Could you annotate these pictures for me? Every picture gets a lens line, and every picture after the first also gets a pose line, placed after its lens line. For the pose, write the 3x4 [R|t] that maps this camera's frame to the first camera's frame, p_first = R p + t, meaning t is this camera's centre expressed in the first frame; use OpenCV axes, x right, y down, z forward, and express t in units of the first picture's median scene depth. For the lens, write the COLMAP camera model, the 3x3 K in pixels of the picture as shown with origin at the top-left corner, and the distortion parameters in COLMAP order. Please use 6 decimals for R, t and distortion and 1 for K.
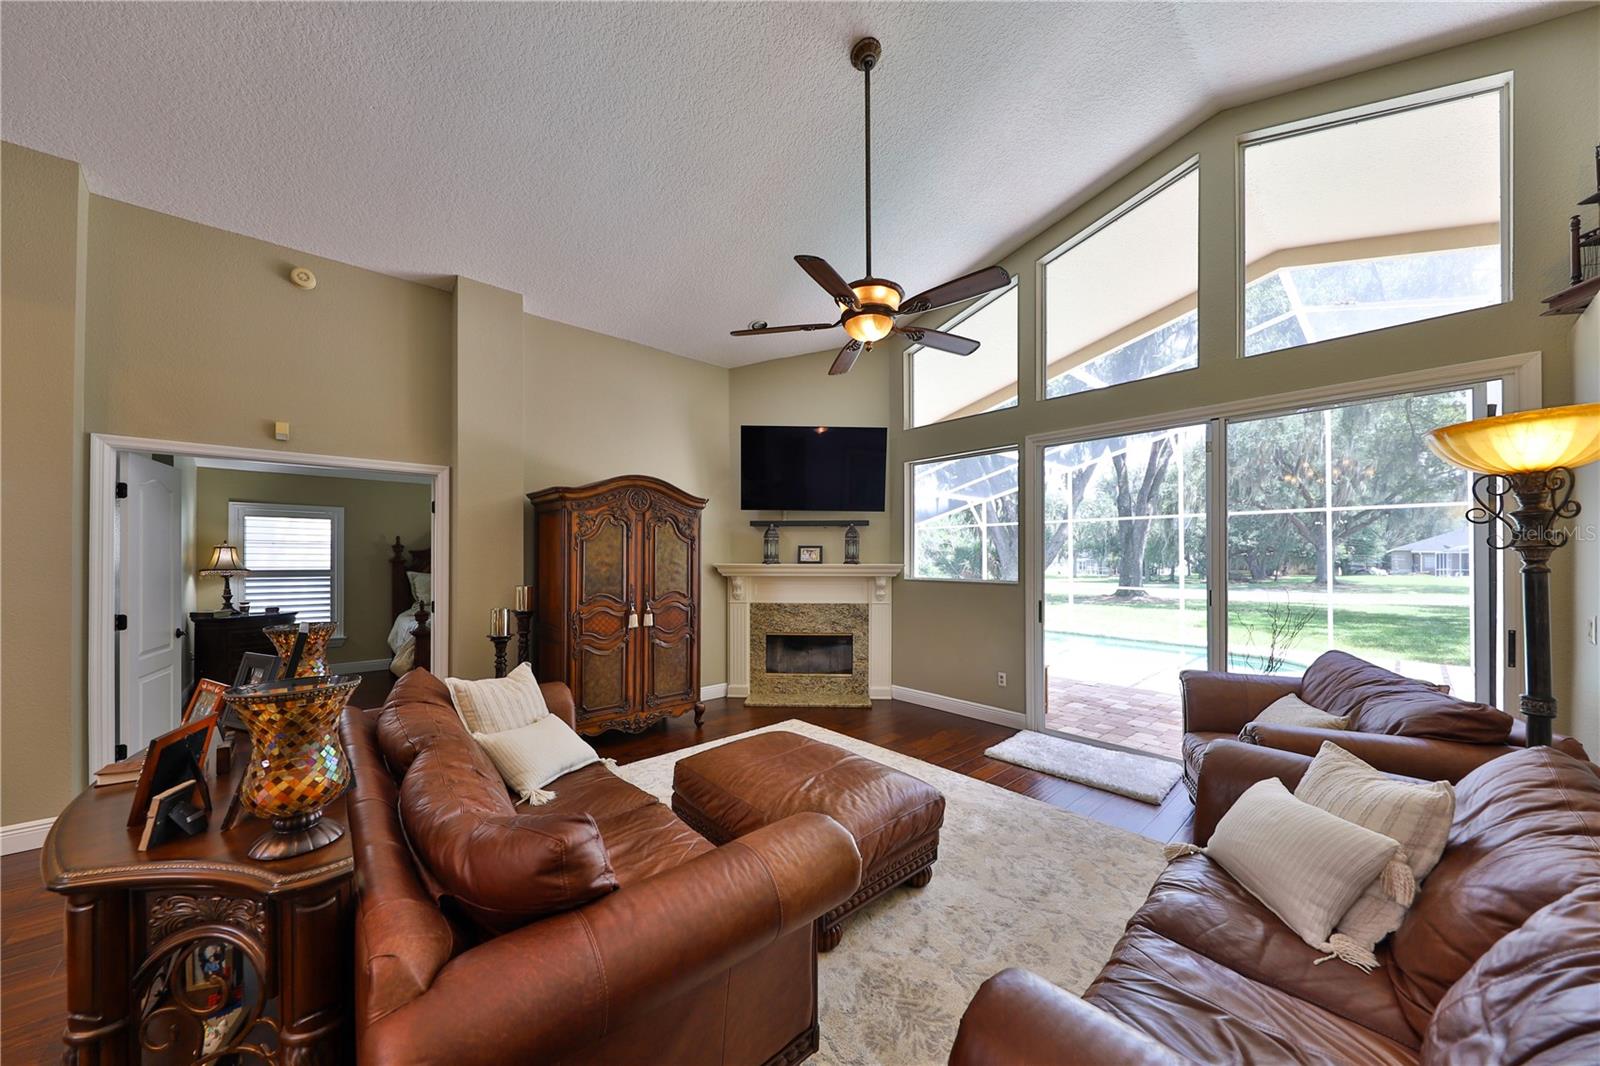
lens RADIAL K [[541.4, 0, 768.9], [0, 541.4, 552.5], [0, 0, 1]] dist [0.001796, -0.001492]
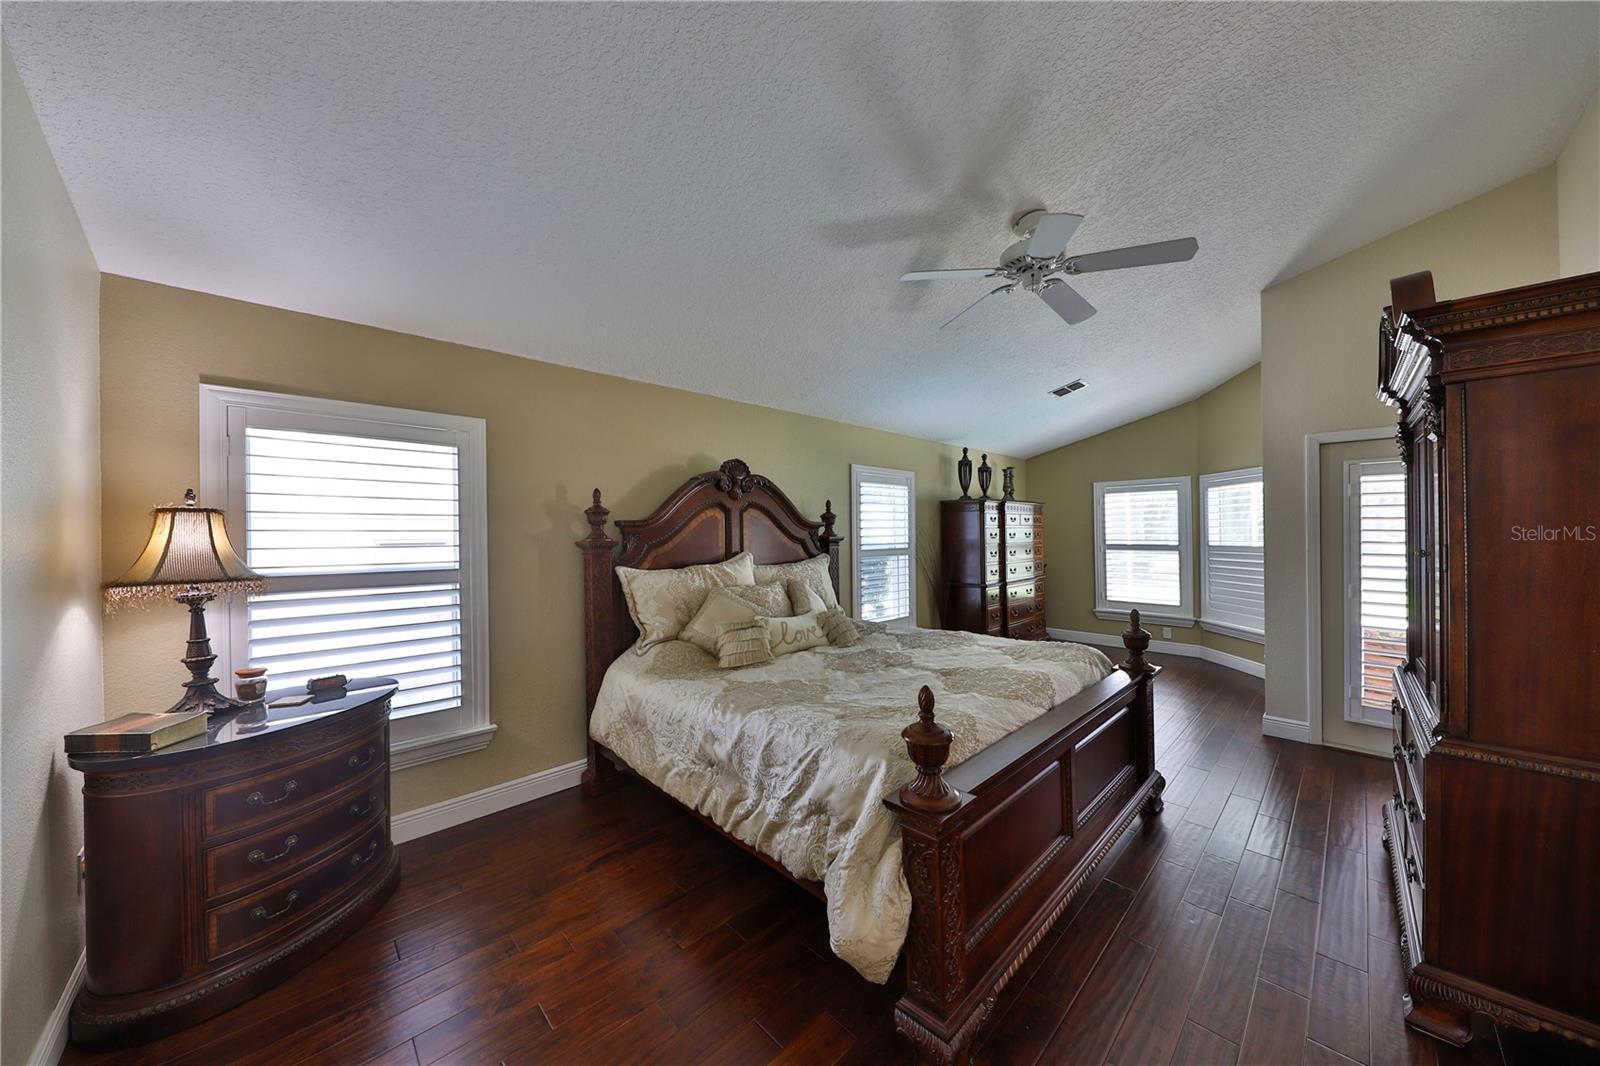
lens RADIAL K [[541.4, 0, 788.2], [0, 541.4, 536.3], [0, 0, 1]] dist [0.001796, -0.001492]
pose [[0.999290, -0.016464, 0.033880, -0.624300], [0.016052, 0.999794, 0.012392, 0.007035], [-0.034077, -0.011839, 0.999349, 0.631980]]
